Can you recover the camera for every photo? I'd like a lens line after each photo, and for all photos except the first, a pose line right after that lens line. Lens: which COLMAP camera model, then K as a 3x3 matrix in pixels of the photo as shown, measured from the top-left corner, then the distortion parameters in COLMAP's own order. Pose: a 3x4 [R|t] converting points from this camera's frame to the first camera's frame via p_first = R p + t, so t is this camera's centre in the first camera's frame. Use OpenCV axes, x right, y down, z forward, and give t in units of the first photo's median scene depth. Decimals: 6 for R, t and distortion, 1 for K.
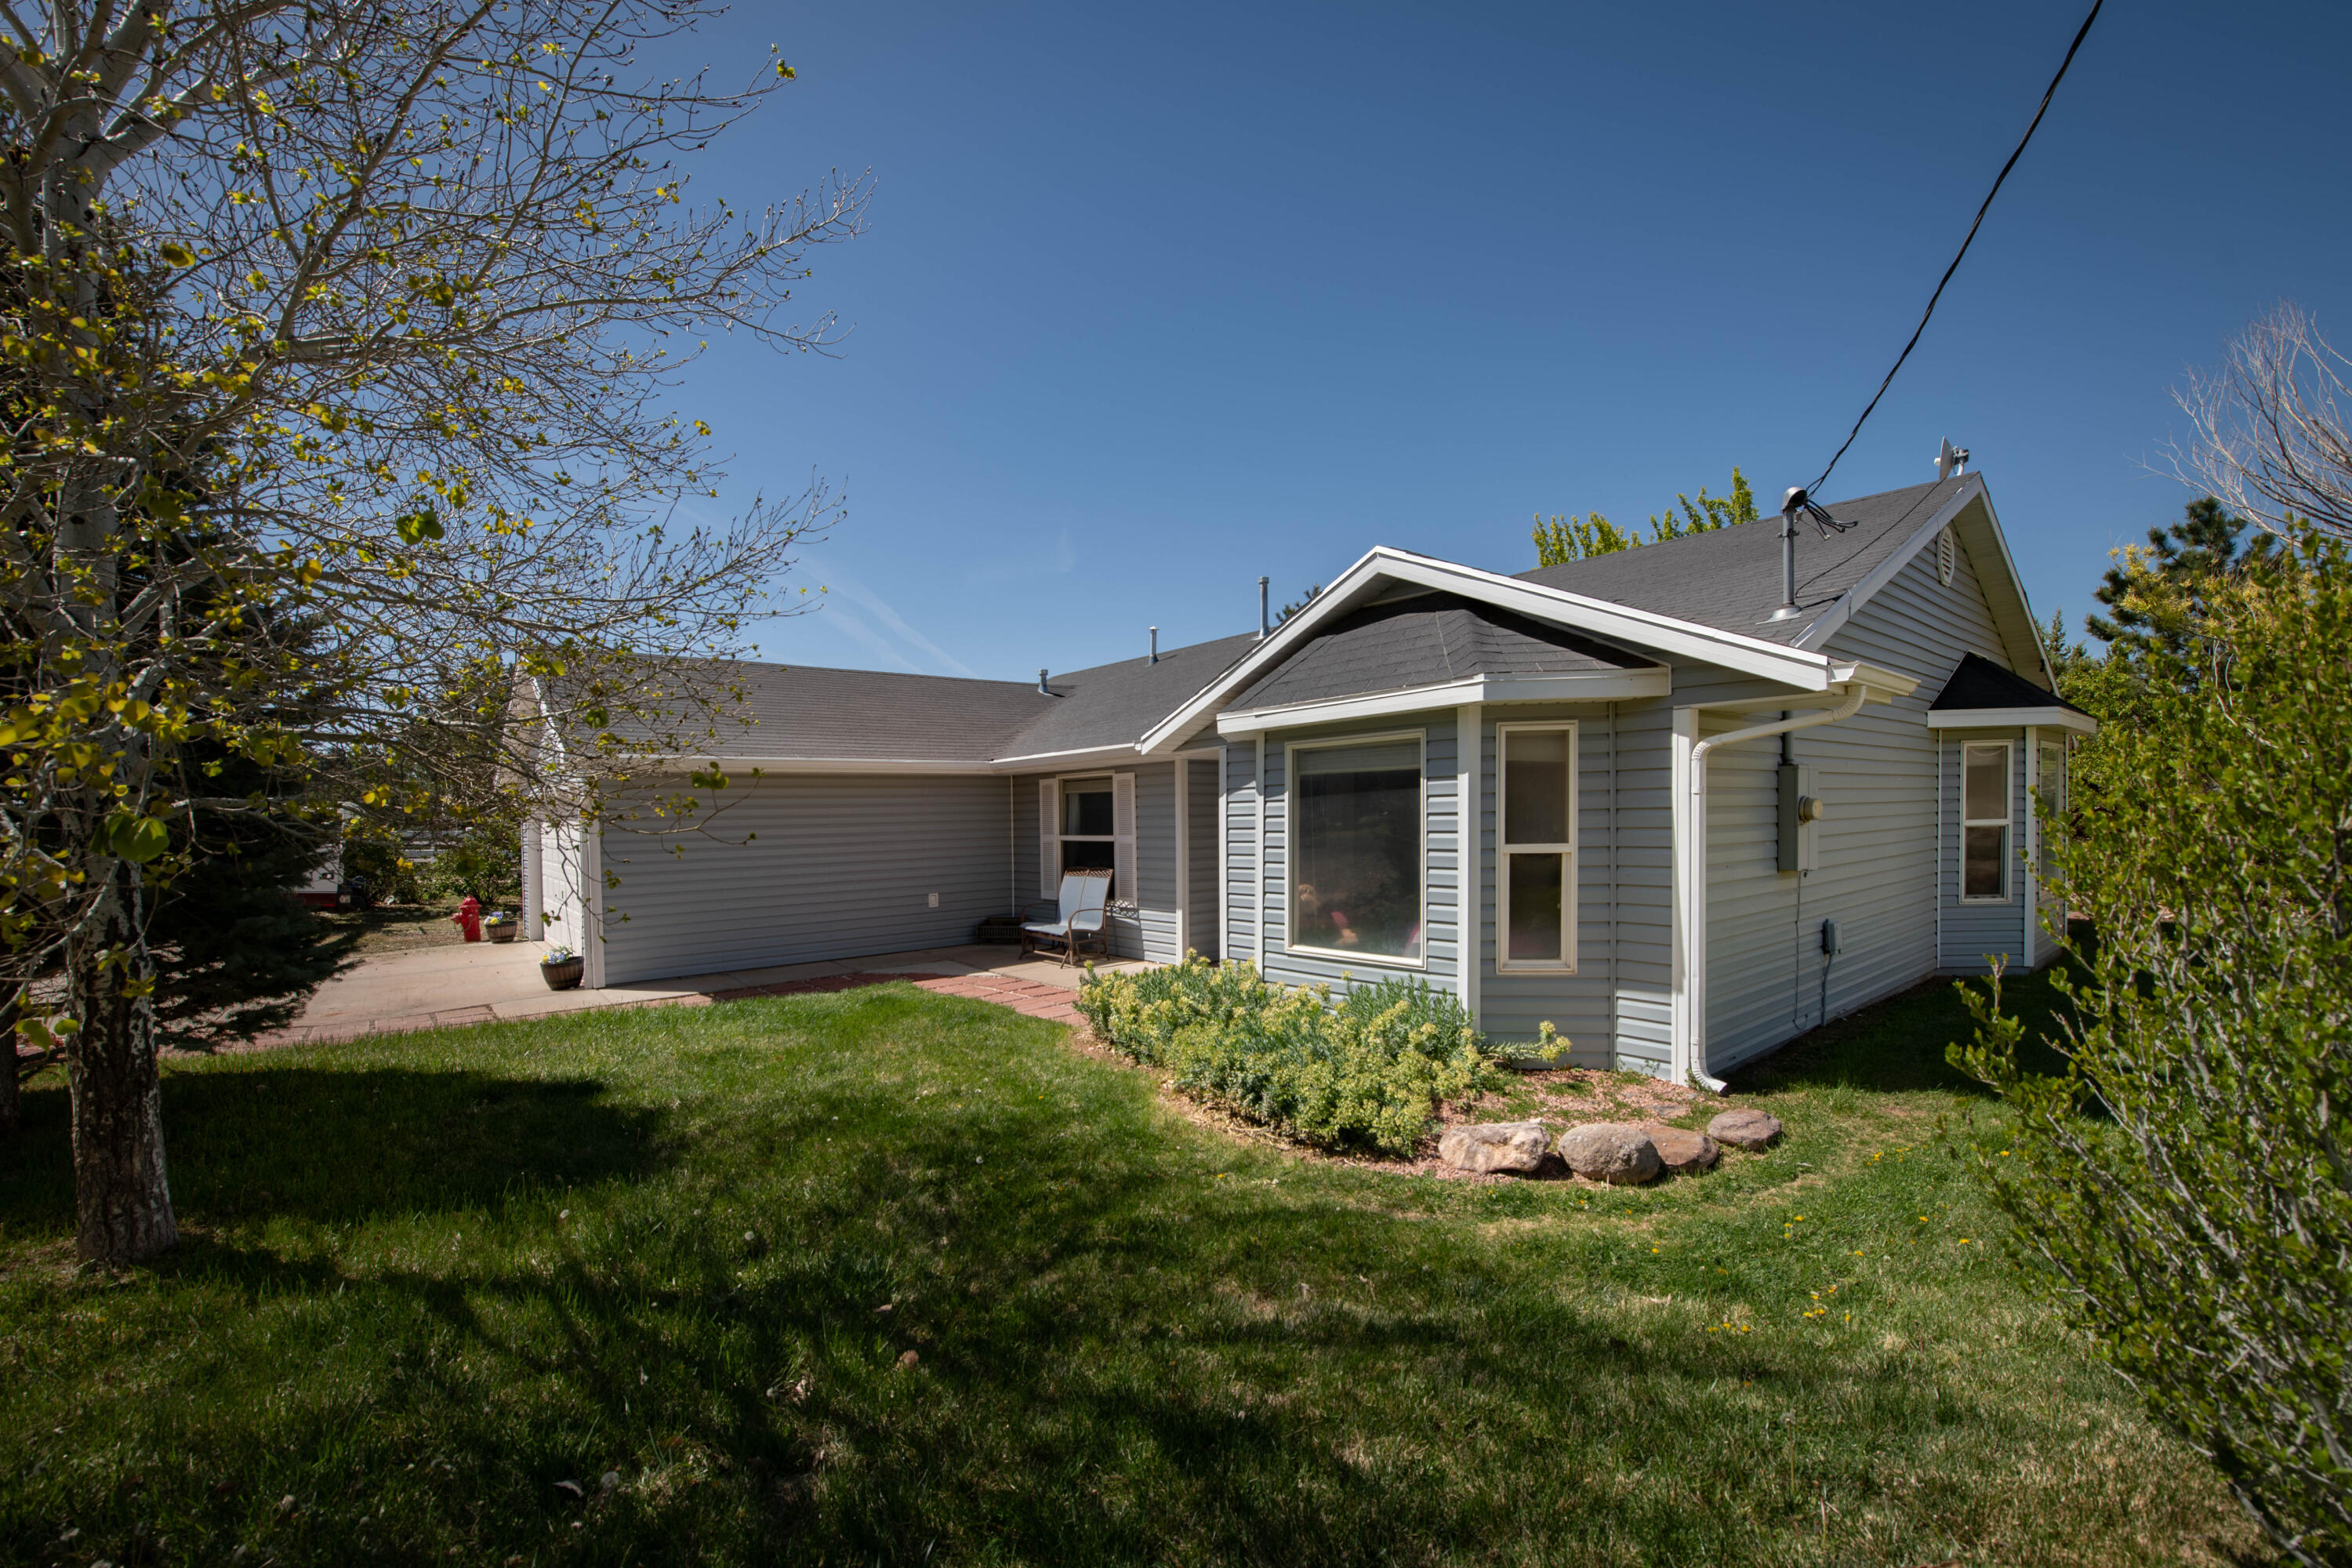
lens RADIAL K [[951.1, 0, 1218.9], [0, 951.1, 842.0], [0, 0, 1]] dist [-0.019394, -0.000115]
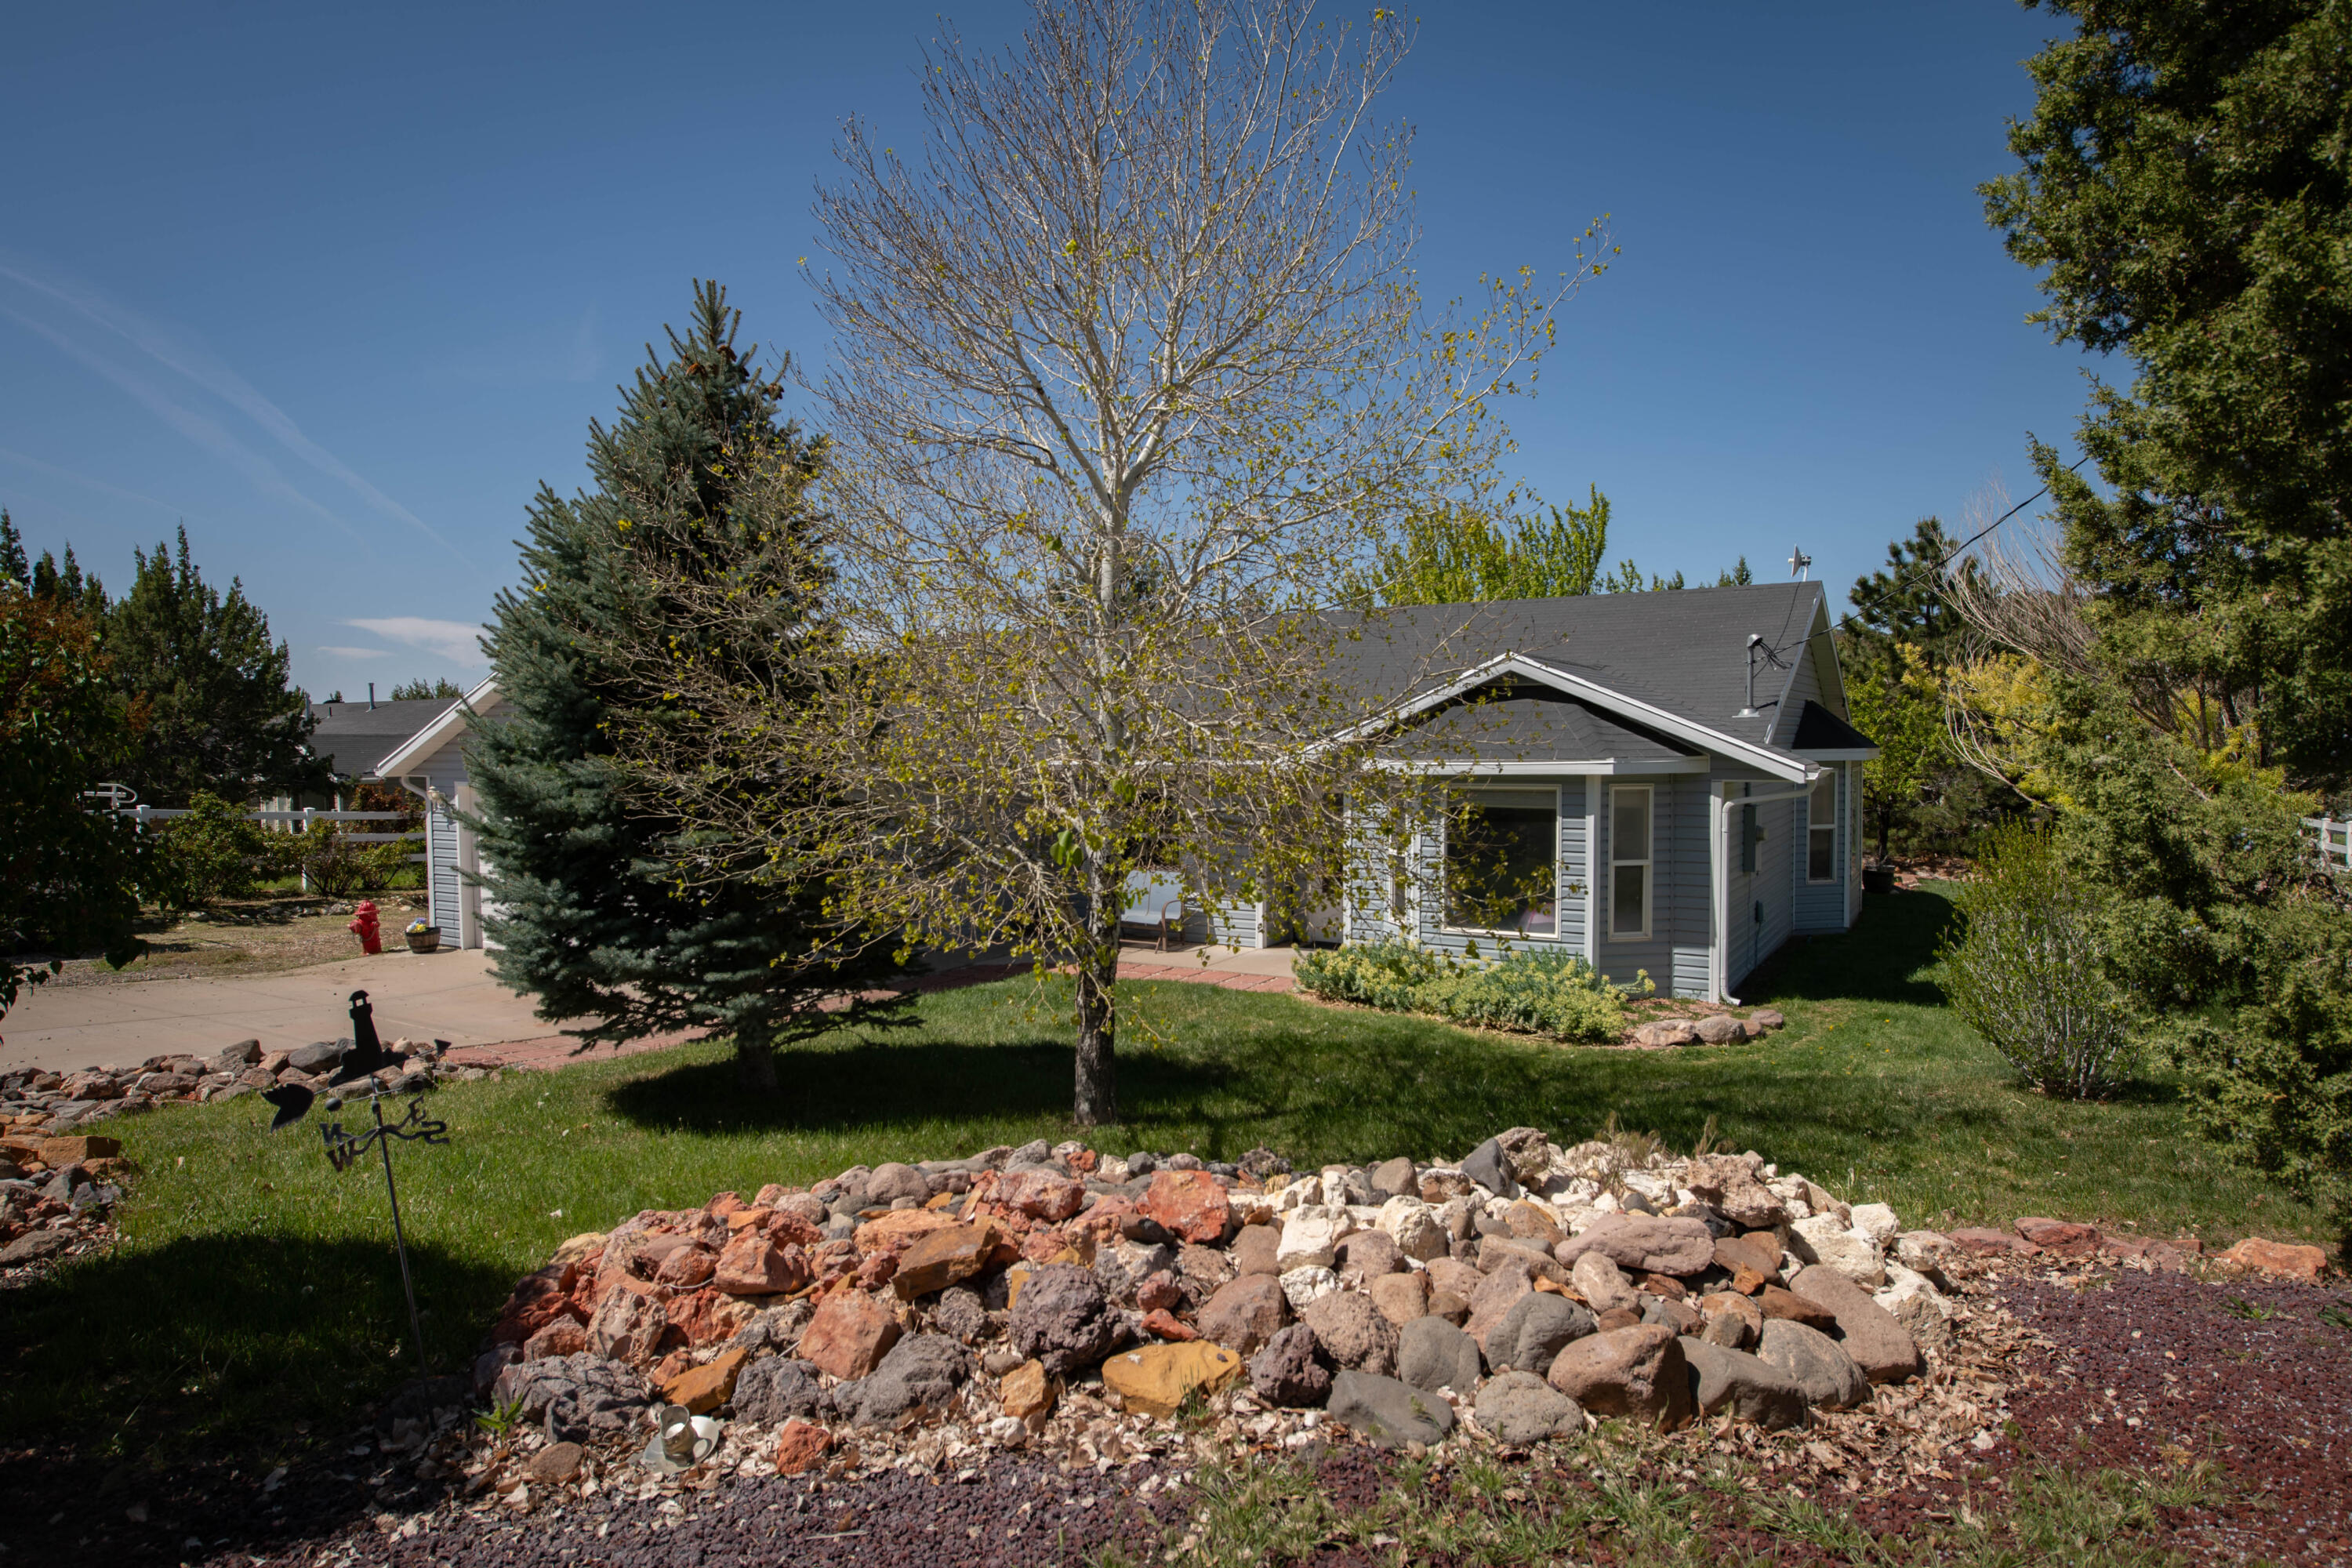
lens RADIAL K [[1396.2, 0, 1170.8], [0, 1396.2, 764.9], [0, 0, 1]] dist [0.017958, 0.000349]
pose [[0.943134, 0.004074, 0.332387, -1.165121], [-0.002818, 0.999987, -0.004261, -0.143373], [-0.332400, 0.003082, 0.943133, -0.960850]]
